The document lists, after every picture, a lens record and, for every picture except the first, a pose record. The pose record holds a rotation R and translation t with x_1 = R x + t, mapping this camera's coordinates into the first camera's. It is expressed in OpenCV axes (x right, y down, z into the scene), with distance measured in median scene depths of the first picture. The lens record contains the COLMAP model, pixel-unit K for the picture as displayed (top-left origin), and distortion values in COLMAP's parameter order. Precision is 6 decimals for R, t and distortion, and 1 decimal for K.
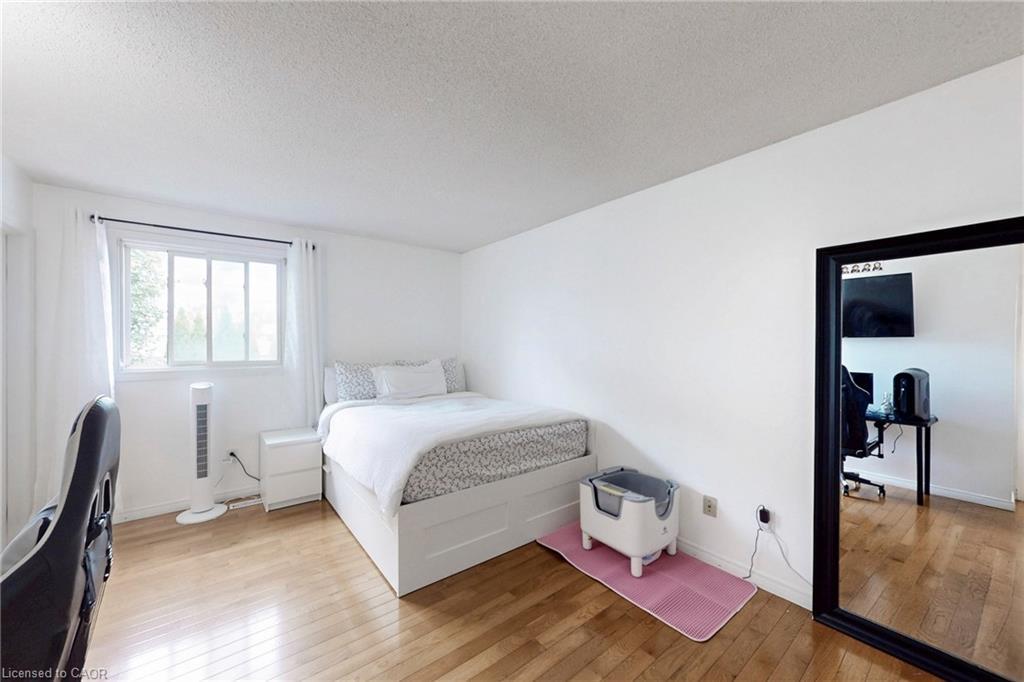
lens RADIAL K [[385.8, 0, 504.3], [0, 385.8, 341.7], [0, 0, 1]] dist [-0.001551, -0.000890]
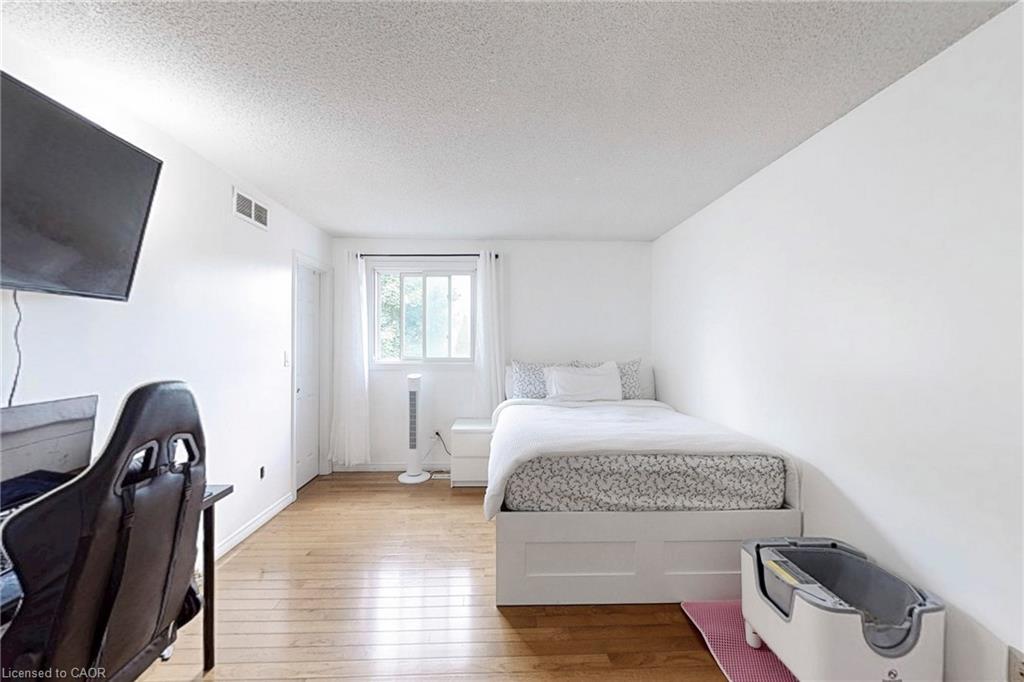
lens RADIAL K [[385.8, 0, 509.9], [0, 385.8, 339.9], [0, 0, 1]] dist [-0.001551, -0.000890]
pose [[0.806954, -0.000925, -0.590613, 0.237892], [-0.002417, 0.999985, -0.004869, -0.000795], [0.590609, 0.005356, 0.806940, 0.168901]]
